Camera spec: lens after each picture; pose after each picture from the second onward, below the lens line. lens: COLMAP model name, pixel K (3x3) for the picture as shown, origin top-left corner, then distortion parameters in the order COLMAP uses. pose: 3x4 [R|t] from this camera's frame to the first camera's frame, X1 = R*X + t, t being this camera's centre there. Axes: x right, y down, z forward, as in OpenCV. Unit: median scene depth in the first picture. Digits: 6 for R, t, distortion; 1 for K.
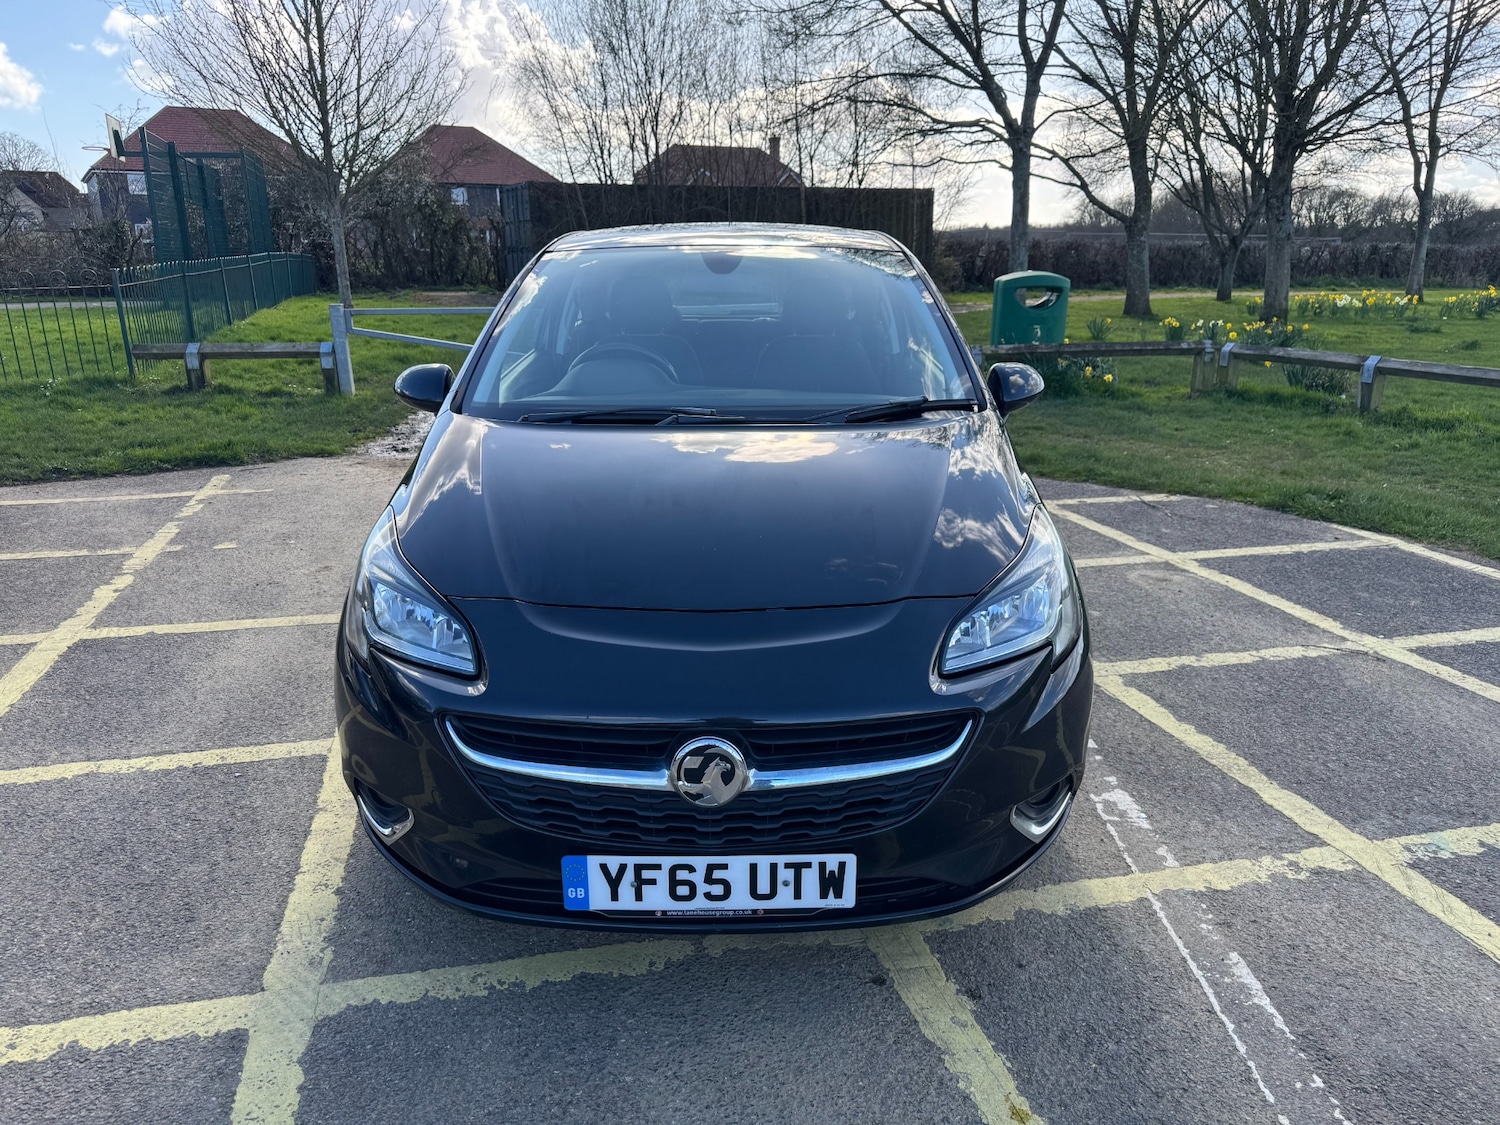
lens RADIAL K [[1058.6, 0, 743.6], [0, 1058.6, 554.5], [0, 0, 1]] dist [0.026787, -0.031338]
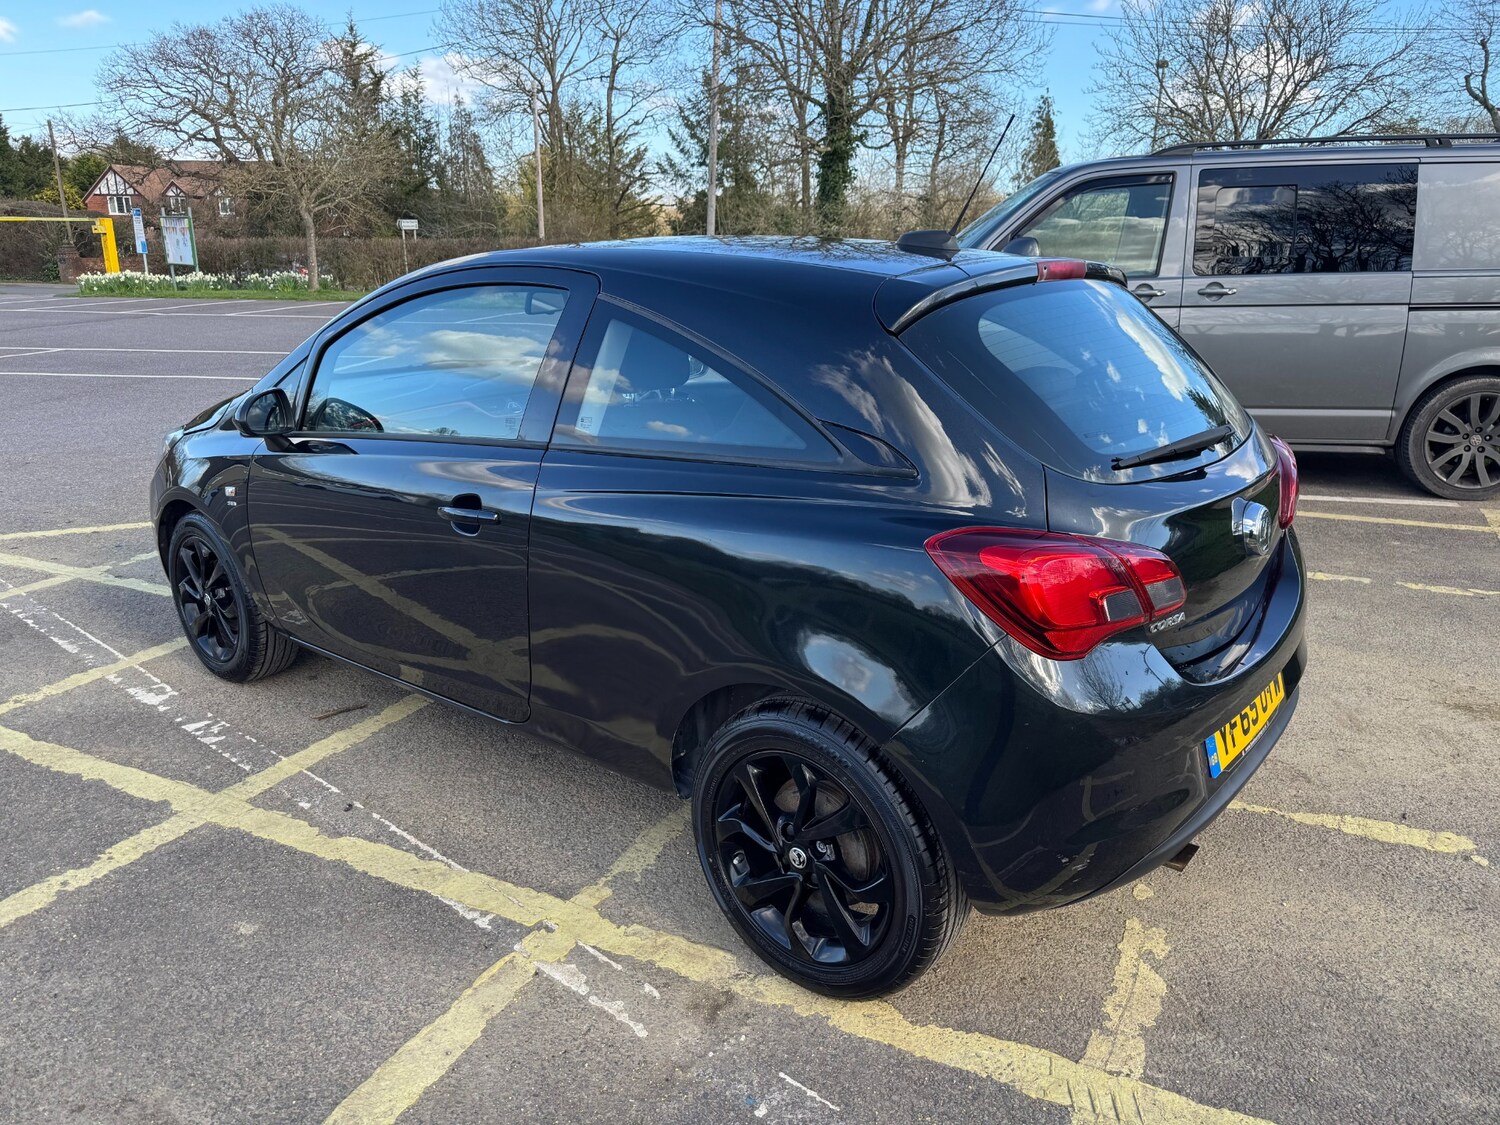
lens RADIAL K [[1058.6, 0, 738.4], [0, 1058.6, 562.5], [0, 0, 1]] dist [0.026787, -0.031338]
pose [[-0.639269, 0.226349, -0.734916, 1.128094], [-0.210478, 0.867699, 0.450330, -0.890498], [0.739618, 0.442565, -0.507052, 2.928301]]
